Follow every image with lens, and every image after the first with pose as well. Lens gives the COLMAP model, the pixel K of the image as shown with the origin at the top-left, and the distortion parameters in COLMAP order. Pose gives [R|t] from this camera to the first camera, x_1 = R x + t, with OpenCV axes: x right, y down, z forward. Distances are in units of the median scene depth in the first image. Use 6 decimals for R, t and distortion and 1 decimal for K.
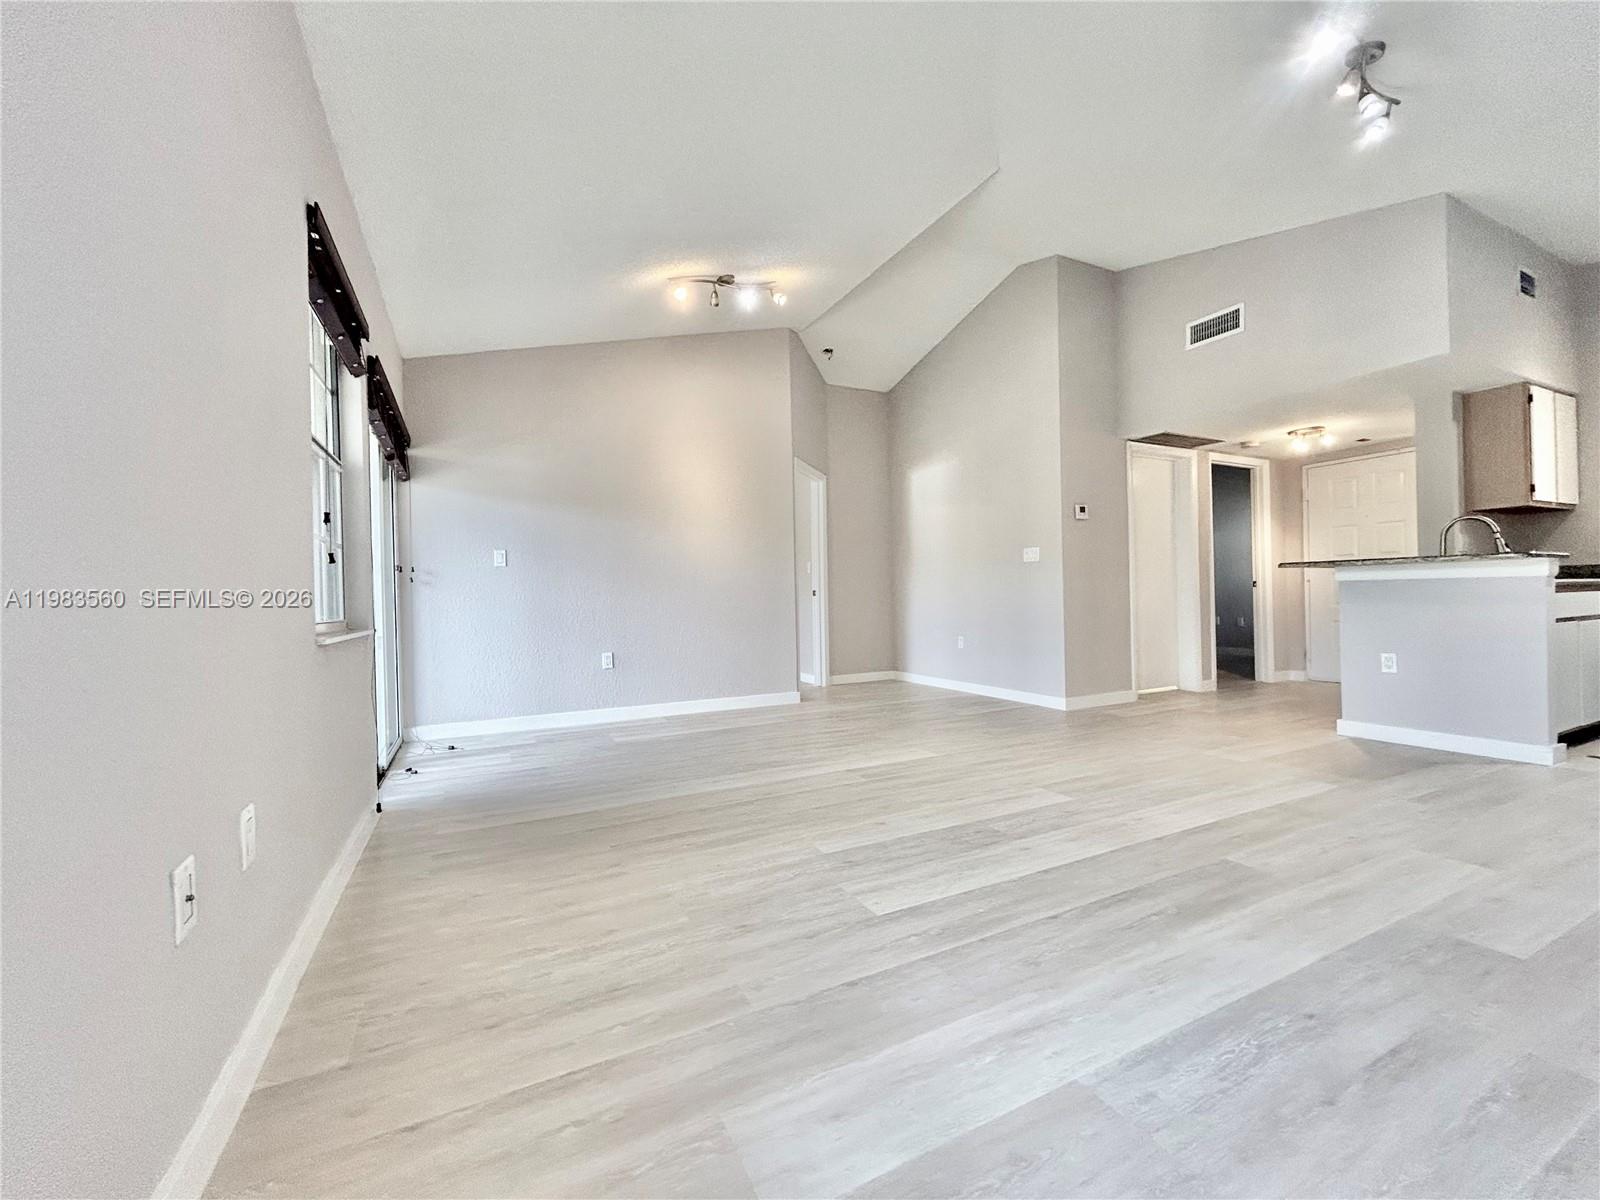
lens RADIAL K [[652.7, 0, 801.8], [0, 652.7, 598.3], [0, 0, 1]] dist [-0.001192, 0.000740]
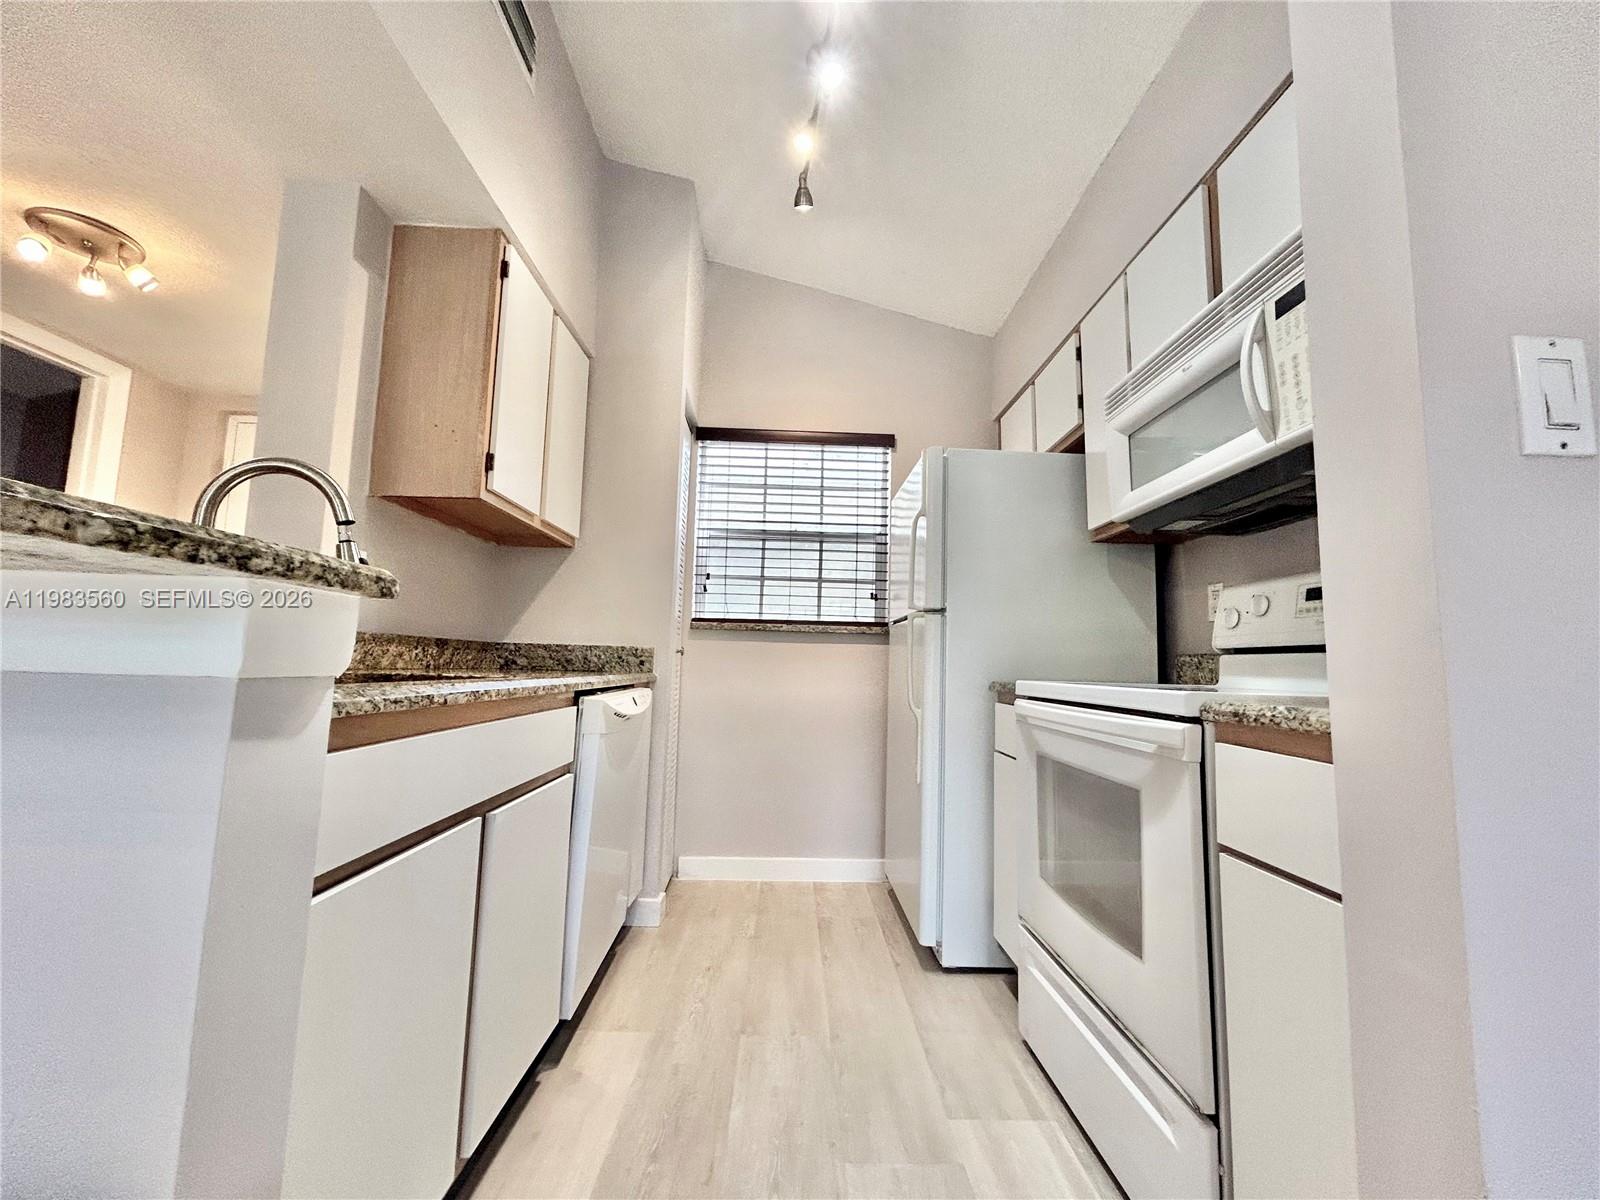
lens RADIAL K [[652.7, 0, 801.8], [0, 652.7, 598.3], [0, 0, 1]] dist [-0.001192, 0.000740]
pose [[0.426461, 0.124319, 0.895922, 0.820836], [-0.034098, 0.992015, -0.121422, -0.031461], [-0.903863, 0.021232, 0.427295, 0.620492]]
